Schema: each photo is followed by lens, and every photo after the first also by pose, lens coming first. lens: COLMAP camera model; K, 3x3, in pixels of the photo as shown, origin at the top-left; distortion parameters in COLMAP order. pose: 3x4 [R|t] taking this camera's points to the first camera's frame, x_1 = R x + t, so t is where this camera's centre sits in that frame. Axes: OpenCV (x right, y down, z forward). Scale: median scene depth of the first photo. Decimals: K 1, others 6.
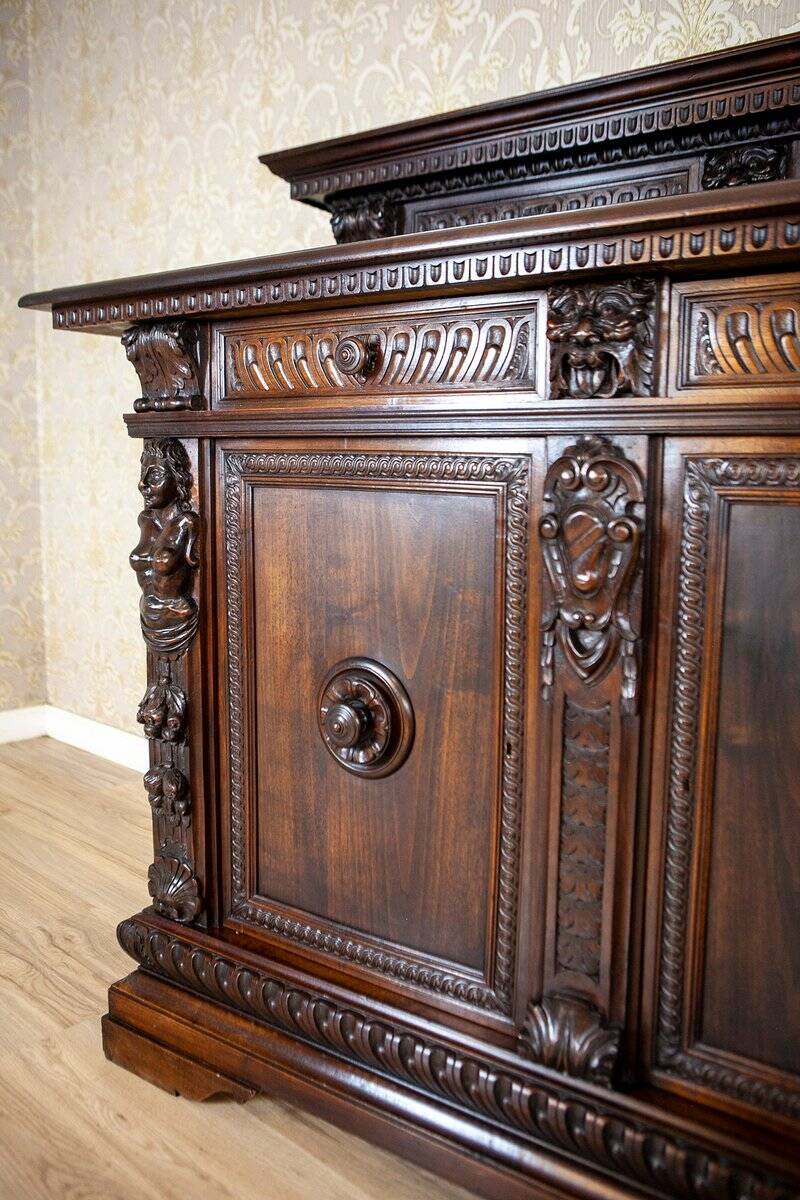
lens RADIAL K [[1001.4, 0, 400.0], [0, 1001.4, 600.0], [0, 0, 1]] dist [-0.047972, 0.007075]
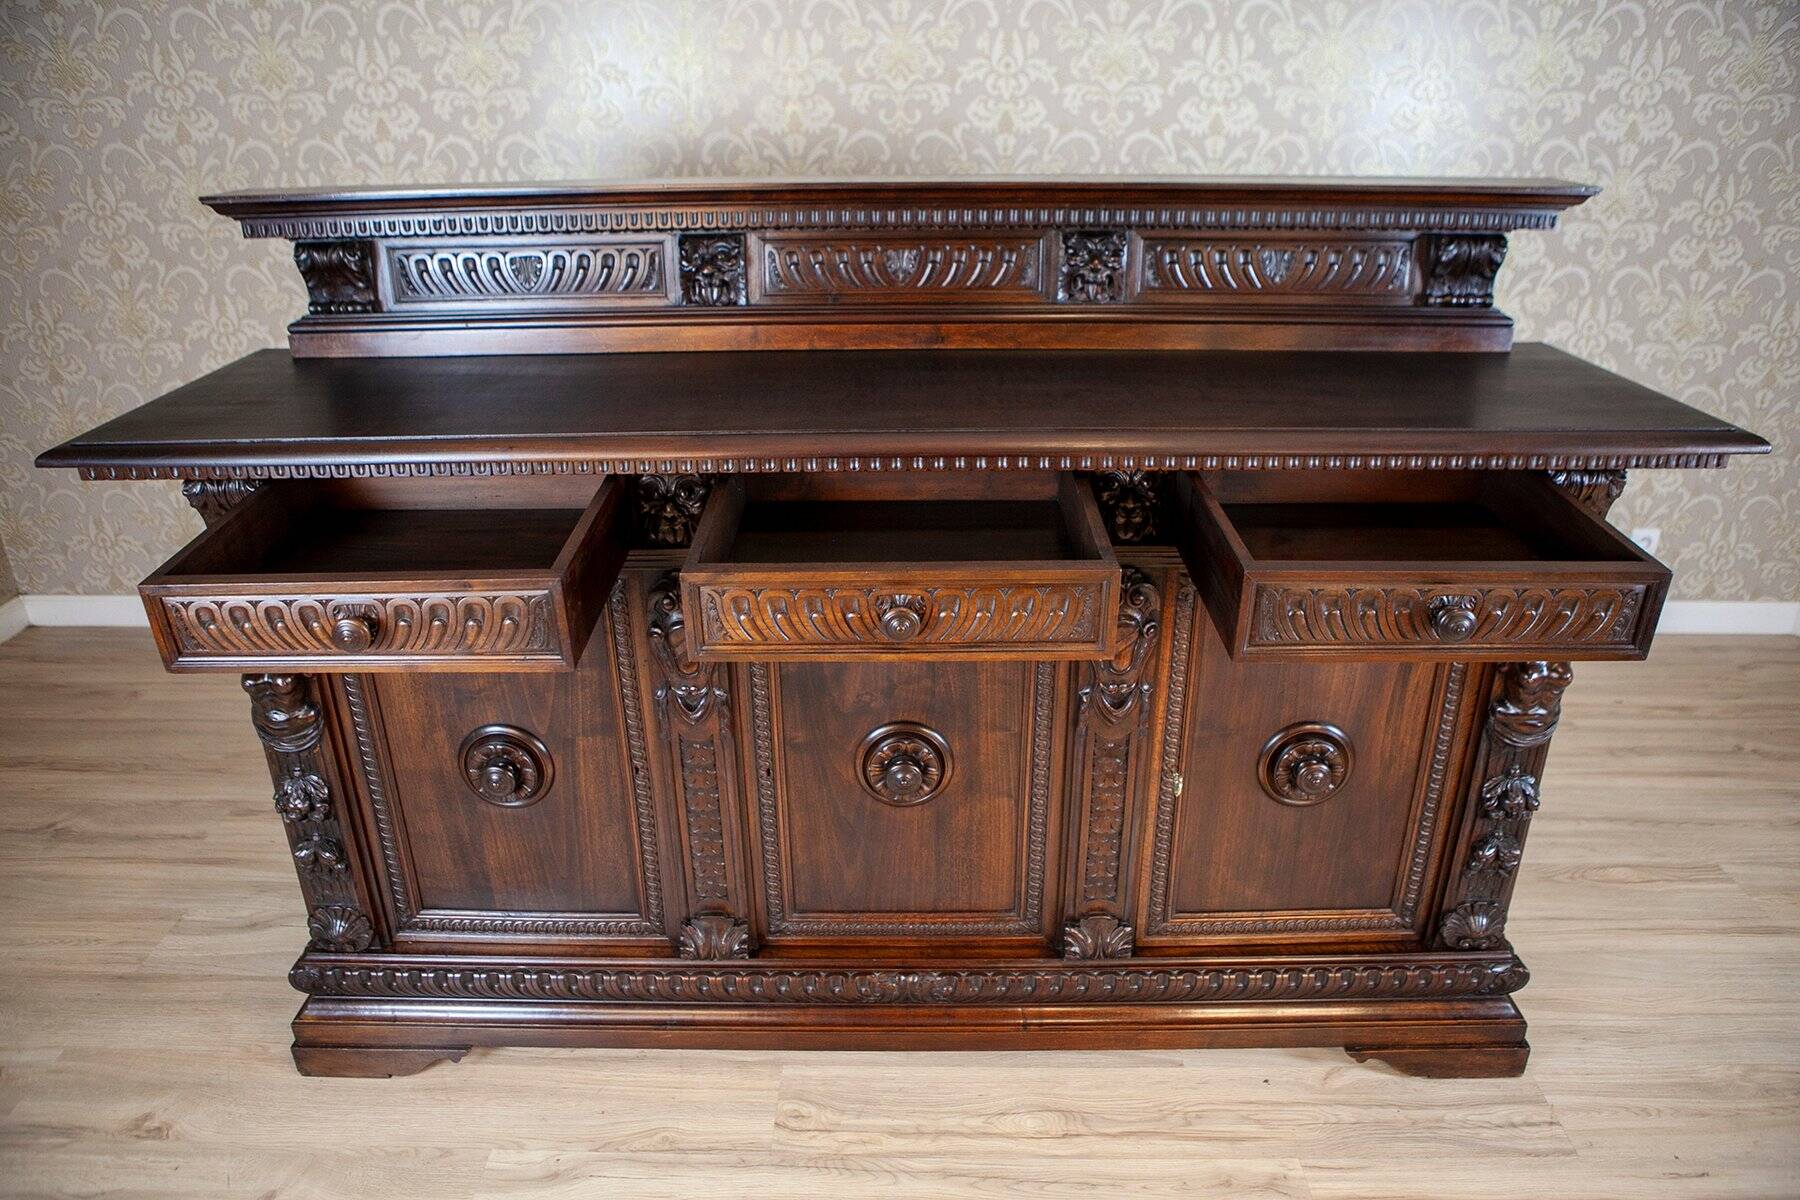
lens RADIAL K [[1208.7, 0, 900.9], [0, 1208.7, 601.8], [0, 0, 1]] dist [-0.090195, 0.059480]
pose [[0.825793, -0.247567, 0.506731, -0.357995], [0.090864, 0.945167, 0.313692, -0.536028], [-0.556606, -0.213001, 0.803007, -0.463613]]
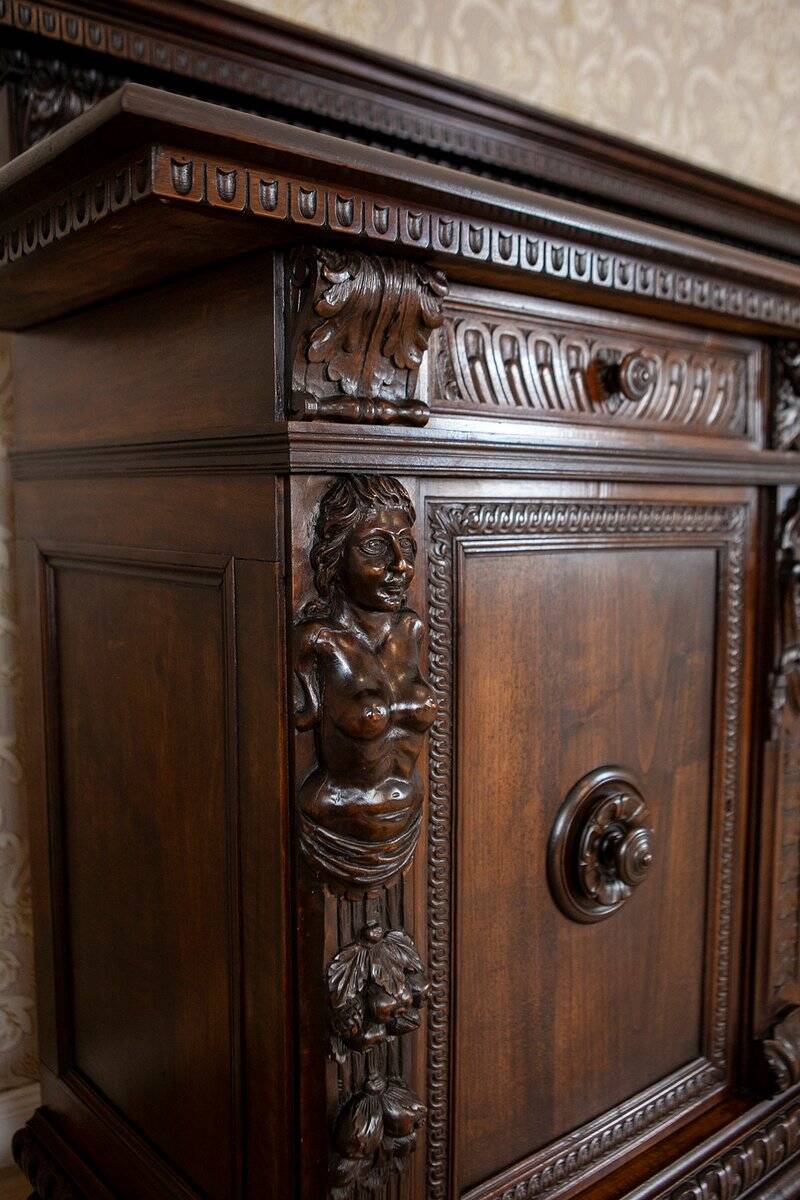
lens RADIAL K [[1026.9, 0, 365.4], [0, 1026.9, 602.2], [0, 0, 1]] dist [-0.074387, 0.093807]
pose [[0.281126, -0.107051, 0.953681, -0.868879], [0.131724, 0.988657, 0.072148, -0.156538], [-0.950588, 0.105341, 0.292039, 0.984289]]
